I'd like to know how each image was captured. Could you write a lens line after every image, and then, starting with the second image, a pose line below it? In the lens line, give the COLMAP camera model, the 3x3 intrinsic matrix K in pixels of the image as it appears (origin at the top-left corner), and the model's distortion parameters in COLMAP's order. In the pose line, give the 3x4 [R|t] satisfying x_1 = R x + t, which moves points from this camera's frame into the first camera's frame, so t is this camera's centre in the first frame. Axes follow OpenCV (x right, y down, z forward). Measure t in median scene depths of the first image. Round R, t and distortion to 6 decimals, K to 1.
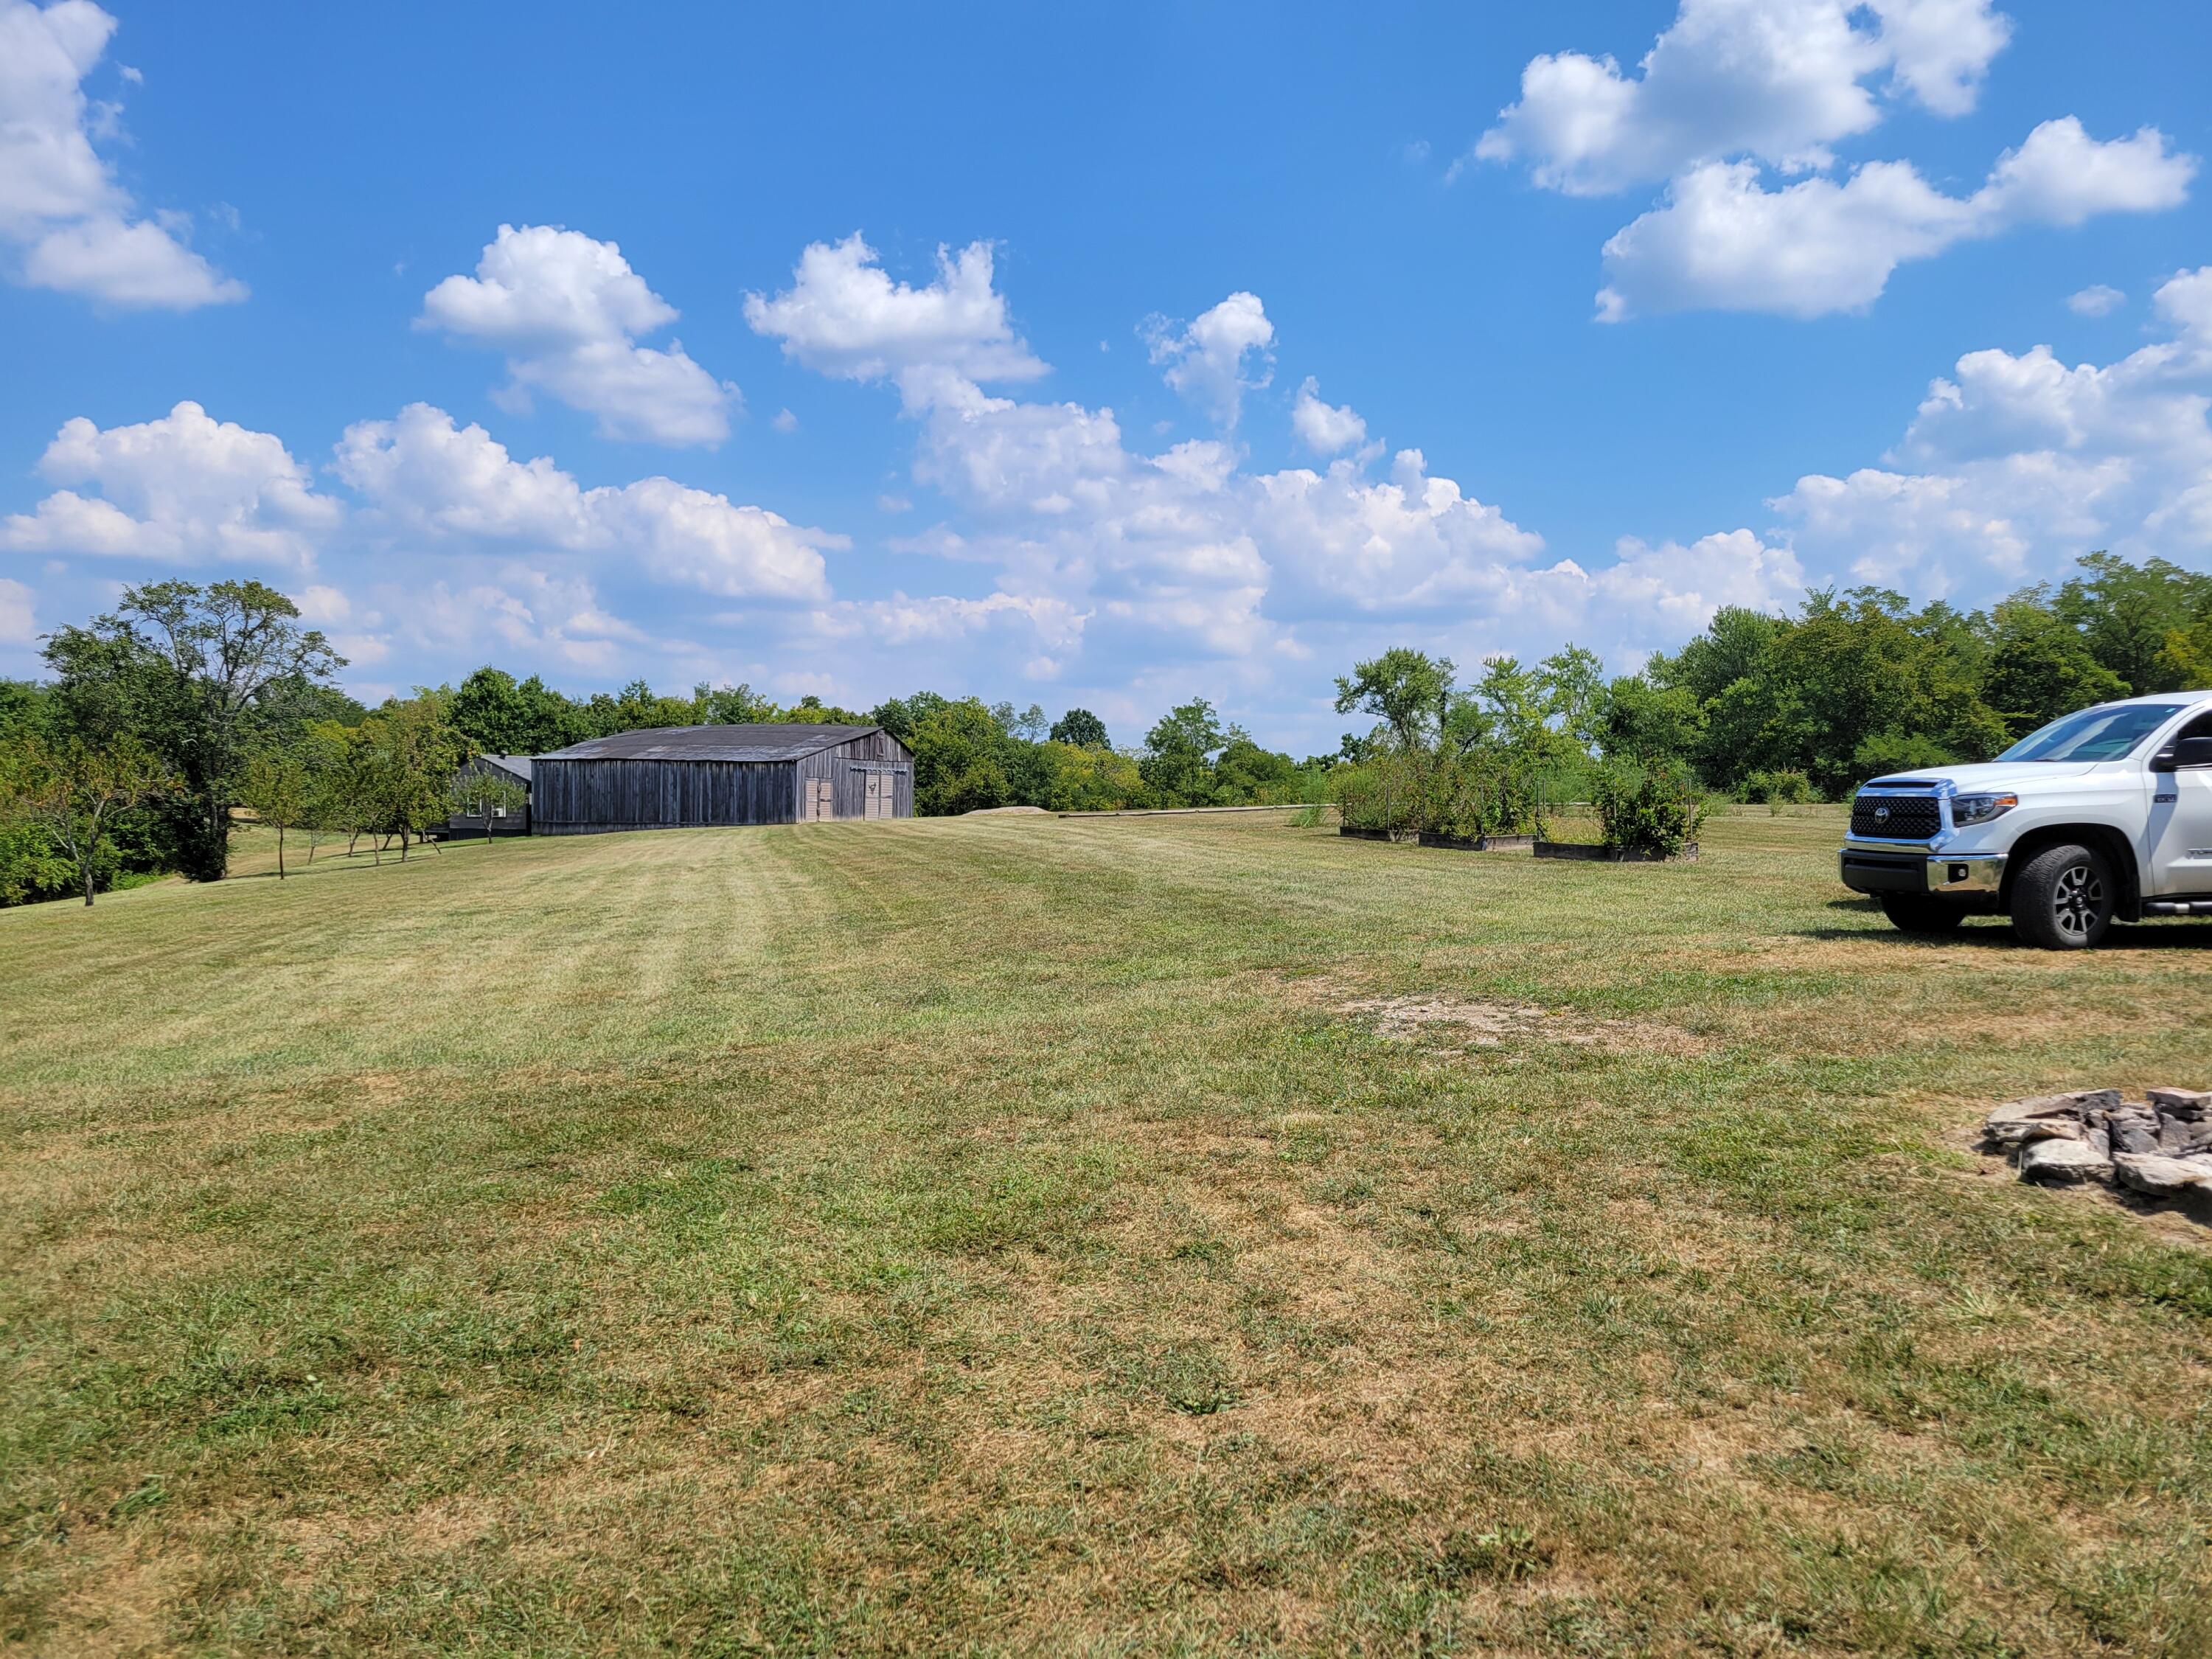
lens RADIAL K [[1672.4, 0, 1108.0], [0, 1672.4, 832.3], [0, 0, 1]] dist [0.045517, -0.024668]
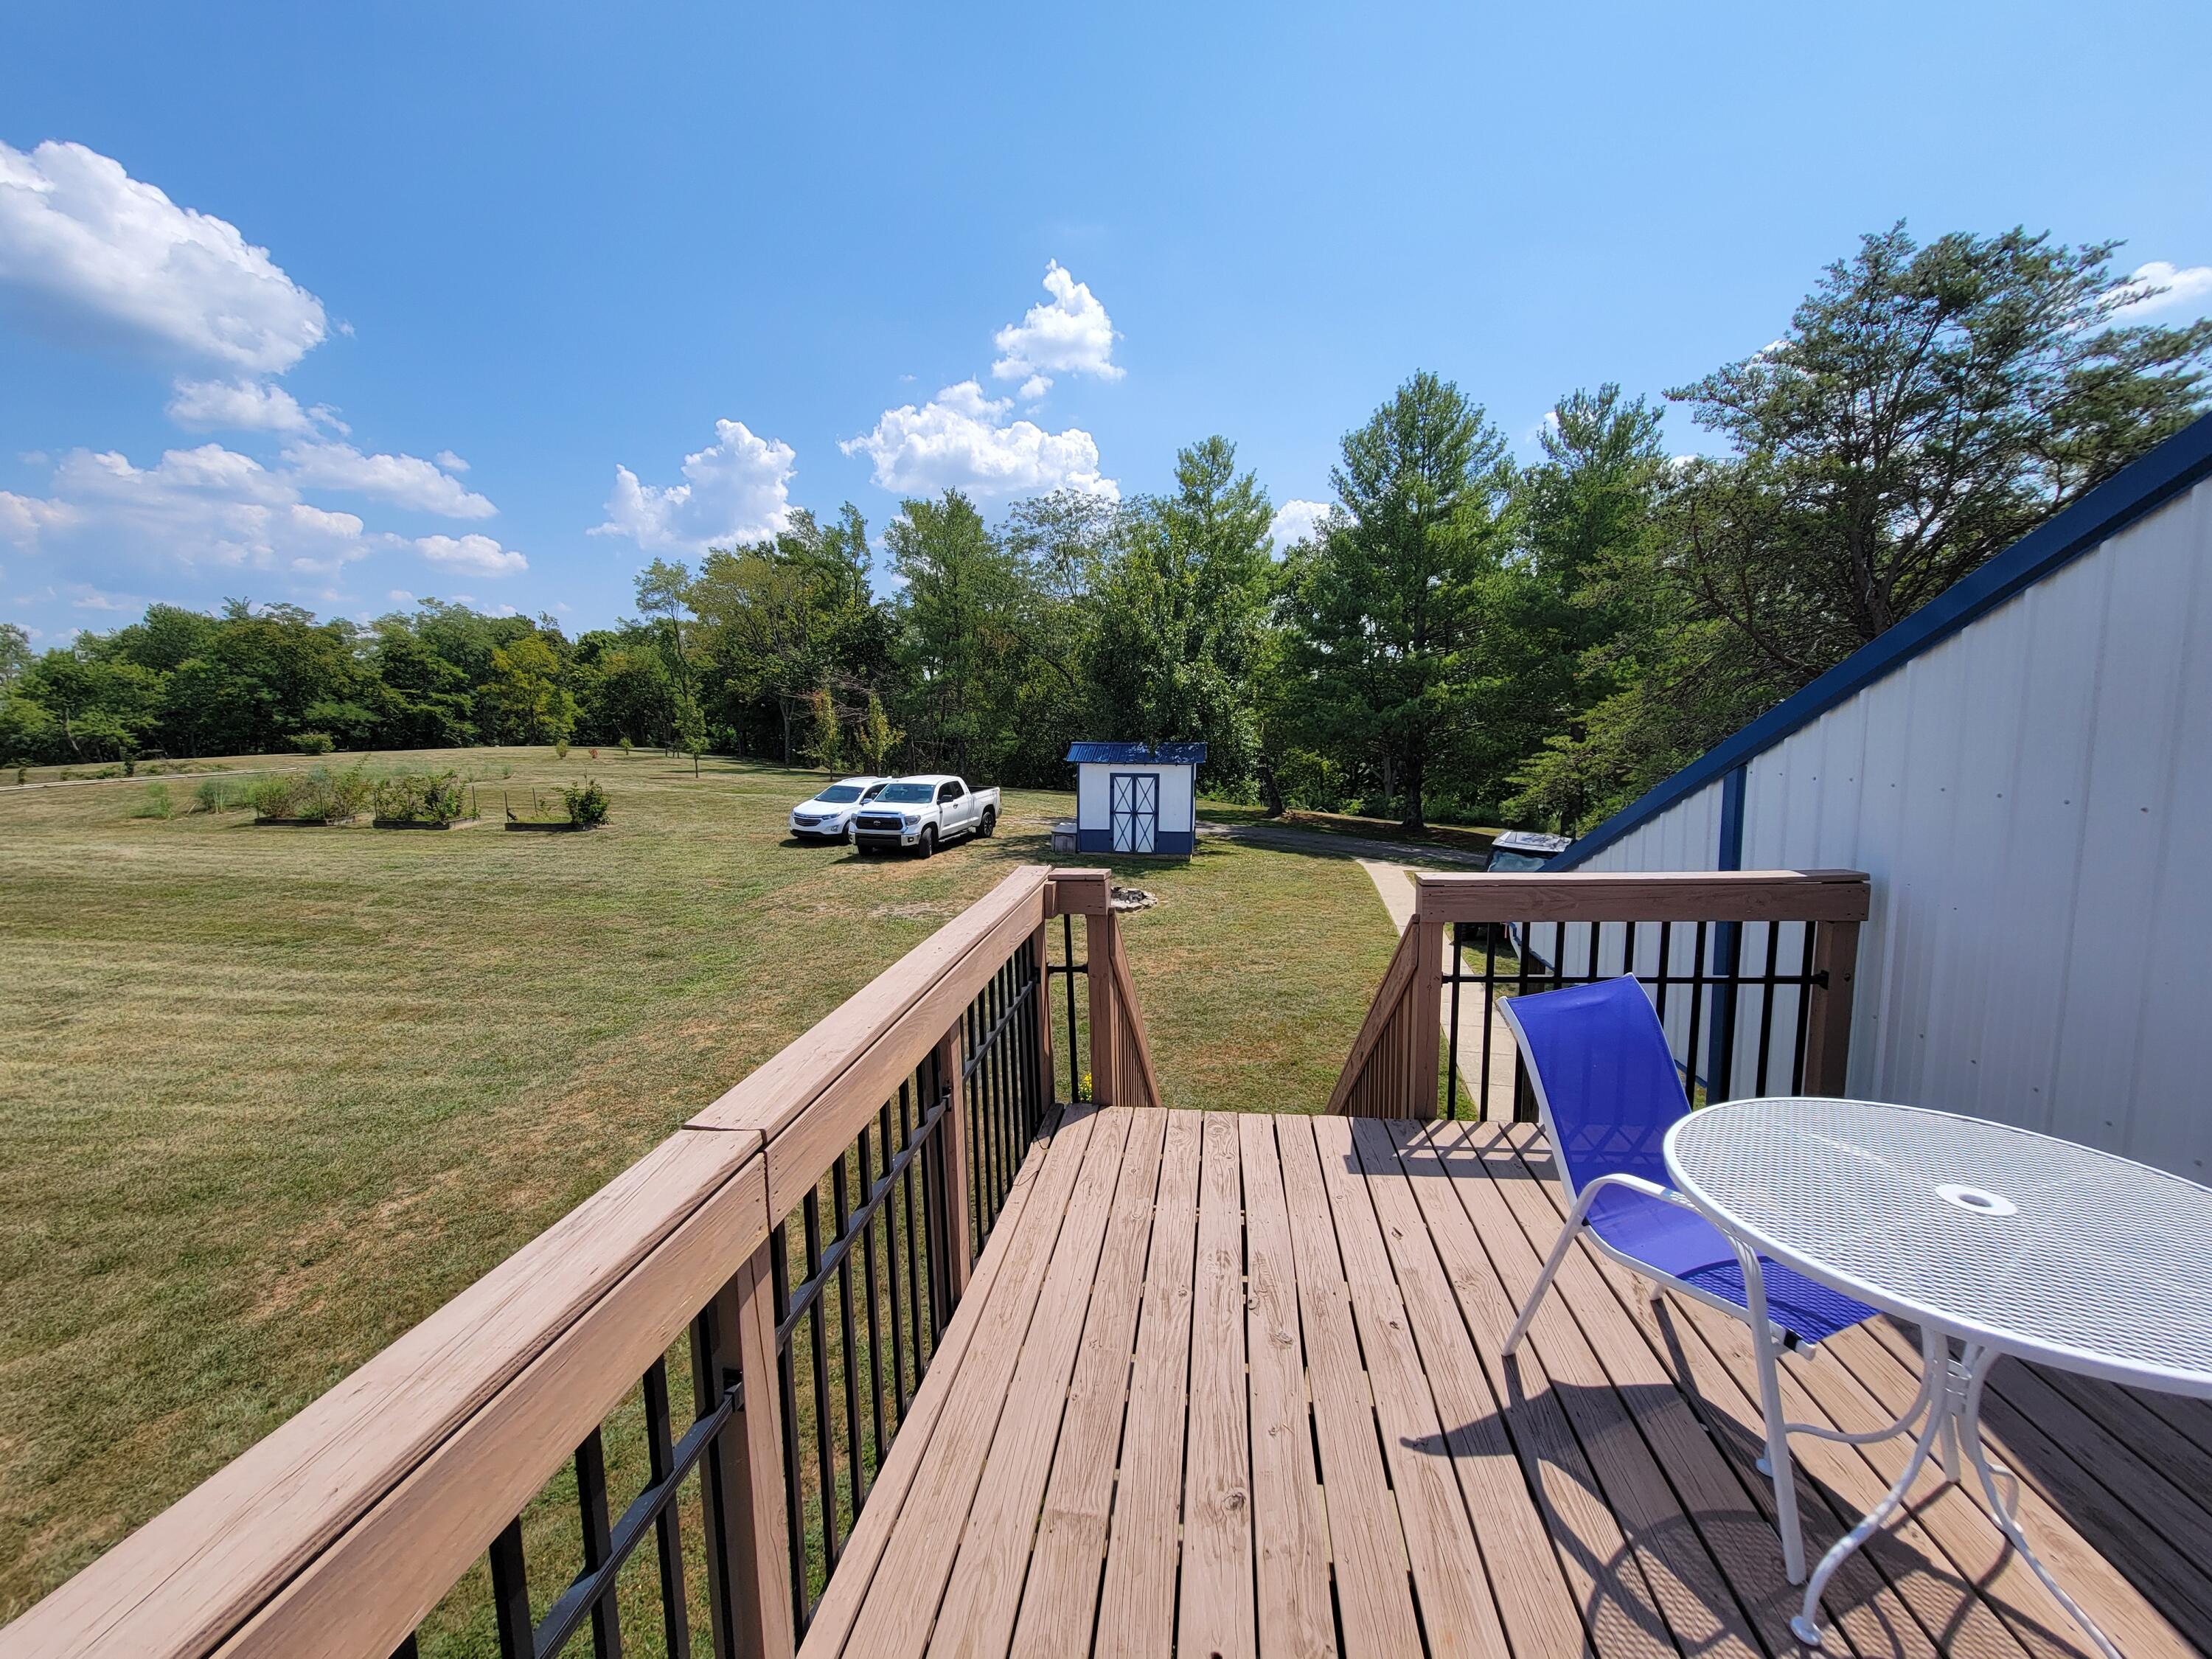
lens RADIAL K [[902.6, 0, 1124.5], [0, 902.6, 819.4], [0, 0, 1]] dist [0.004559, -0.000102]
pose [[0.299190, -0.118272, 0.946835, -0.144863], [0.022720, 0.992890, 0.116846, -0.029174], [-0.953923, -0.013447, 0.299750, 0.004081]]
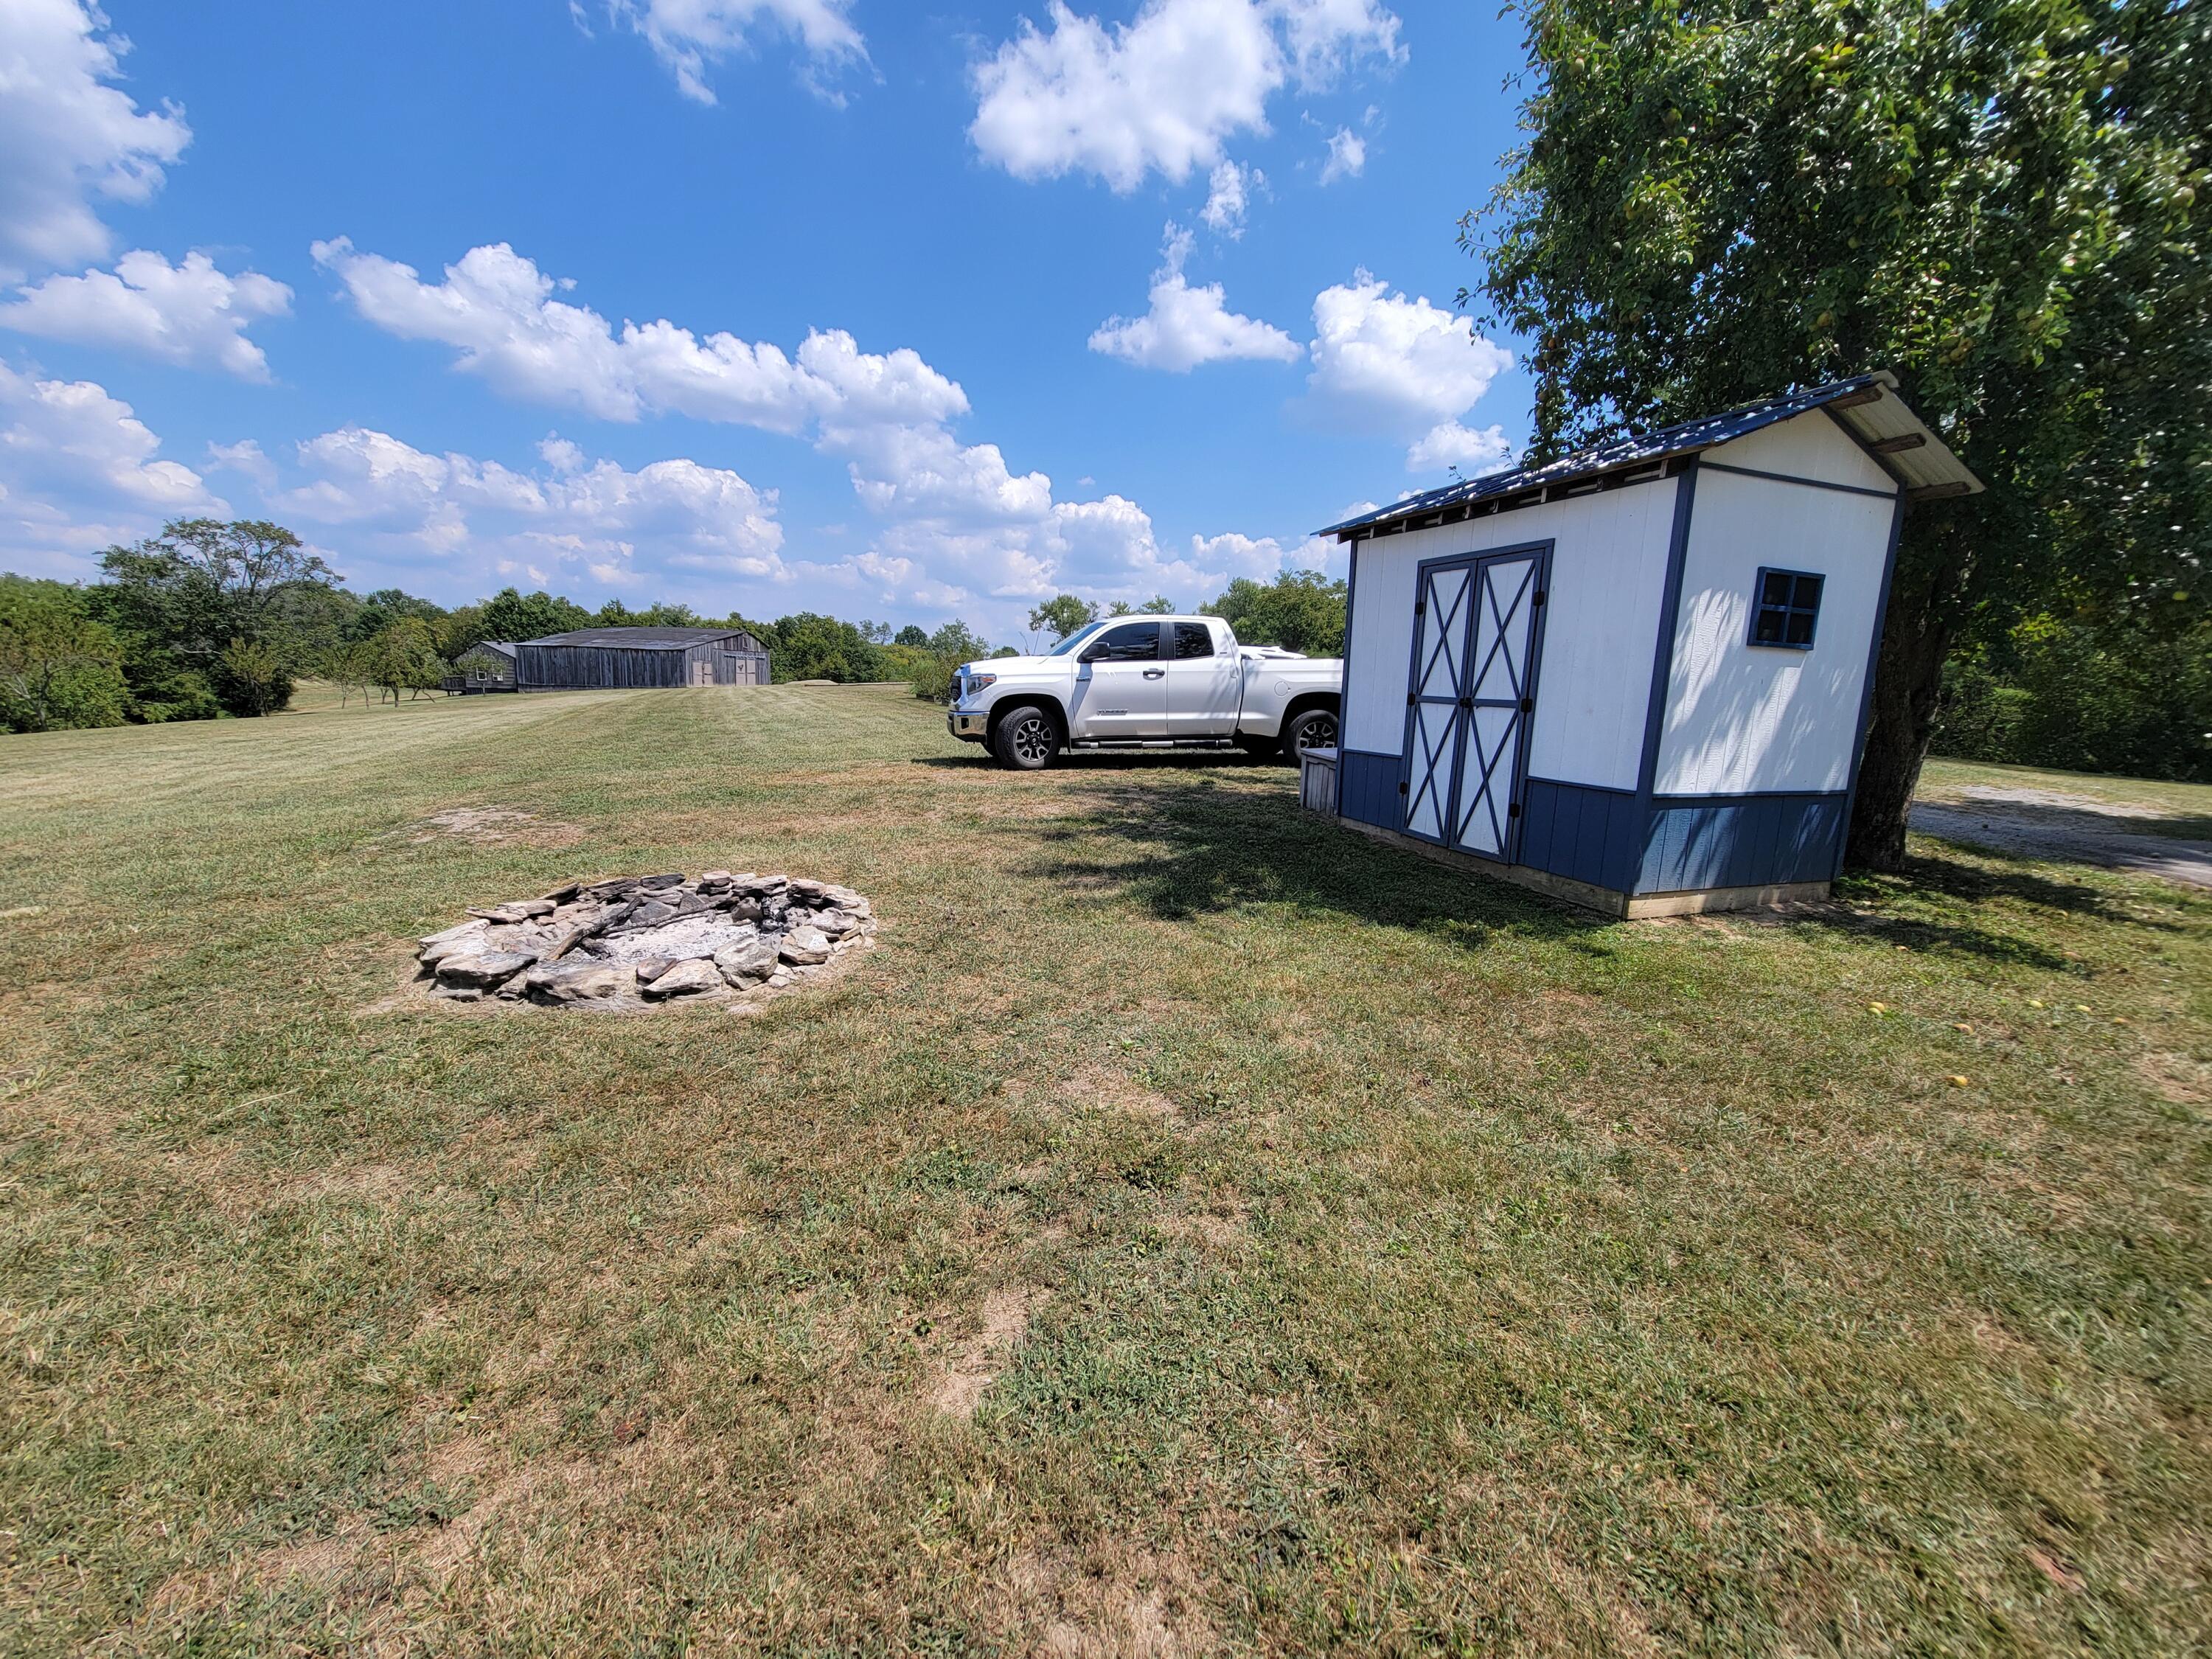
lens RADIAL K [[902.6, 0, 1118.9], [0, 902.6, 830.9], [0, 0, 1]] dist [0.004559, -0.000102]
pose [[0.983979, -0.012774, 0.177825, 0.064389], [-0.013316, 0.989378, 0.144752, -0.000196], [-0.177786, -0.144801, 0.973358, 0.013290]]
